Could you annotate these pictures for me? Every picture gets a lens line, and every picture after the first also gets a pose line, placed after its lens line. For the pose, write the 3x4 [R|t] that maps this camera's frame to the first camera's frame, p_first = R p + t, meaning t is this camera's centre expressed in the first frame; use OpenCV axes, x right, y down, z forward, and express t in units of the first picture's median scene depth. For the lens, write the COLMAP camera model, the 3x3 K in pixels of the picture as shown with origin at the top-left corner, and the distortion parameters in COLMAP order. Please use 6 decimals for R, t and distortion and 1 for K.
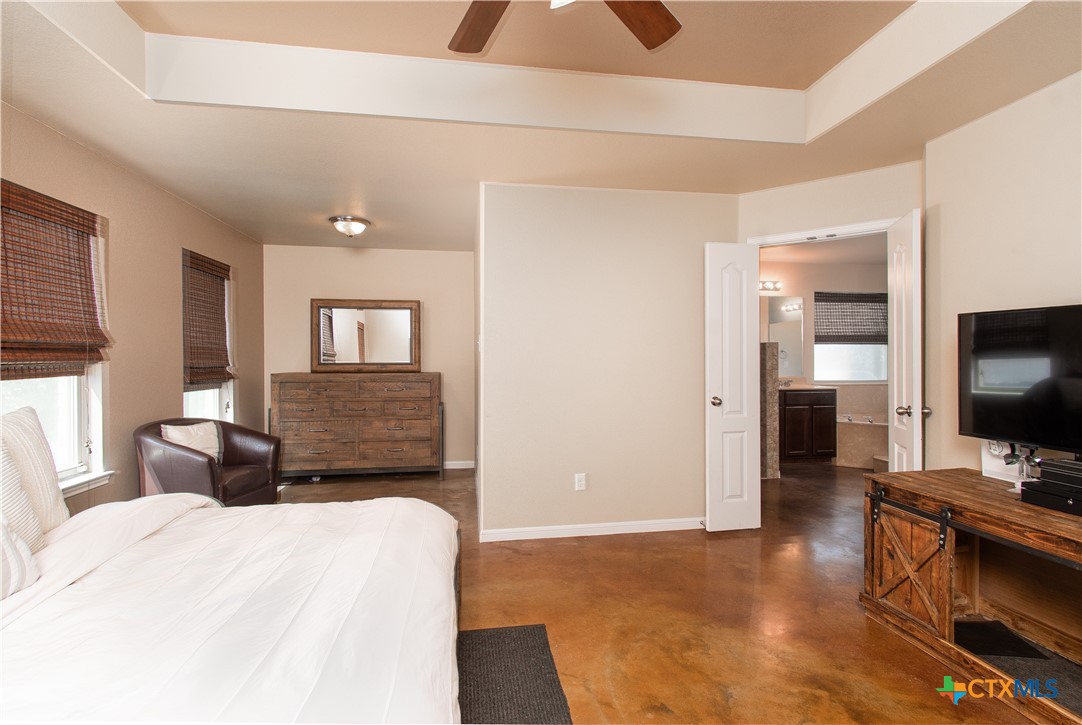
lens RADIAL K [[480.4, 0, 539.1], [0, 480.4, 361.5], [0, 0, 1]] dist [0.001881, 0.001419]
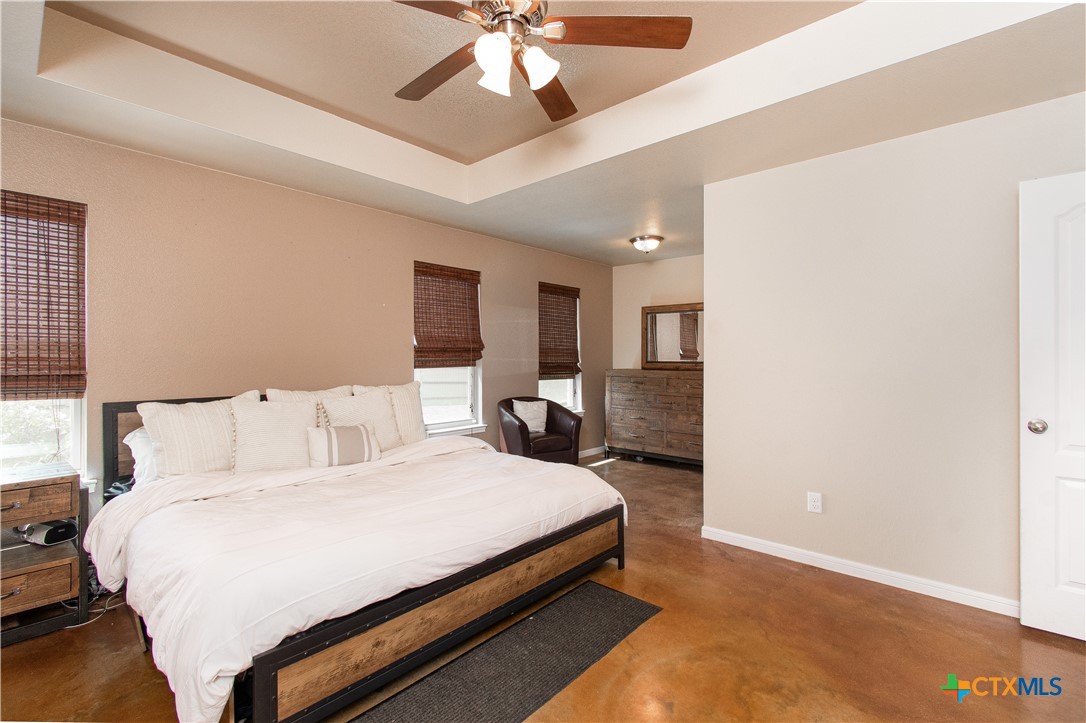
lens RADIAL K [[480.3, 0, 535.5], [0, 480.3, 357.8], [0, 0, 1]] dist [-0.001748, -0.000482]
pose [[0.630881, 0.004724, -0.775865, 0.419524], [-0.009644, 0.999952, -0.001754, -0.000220], [0.775819, 0.008589, 0.630896, 0.071960]]
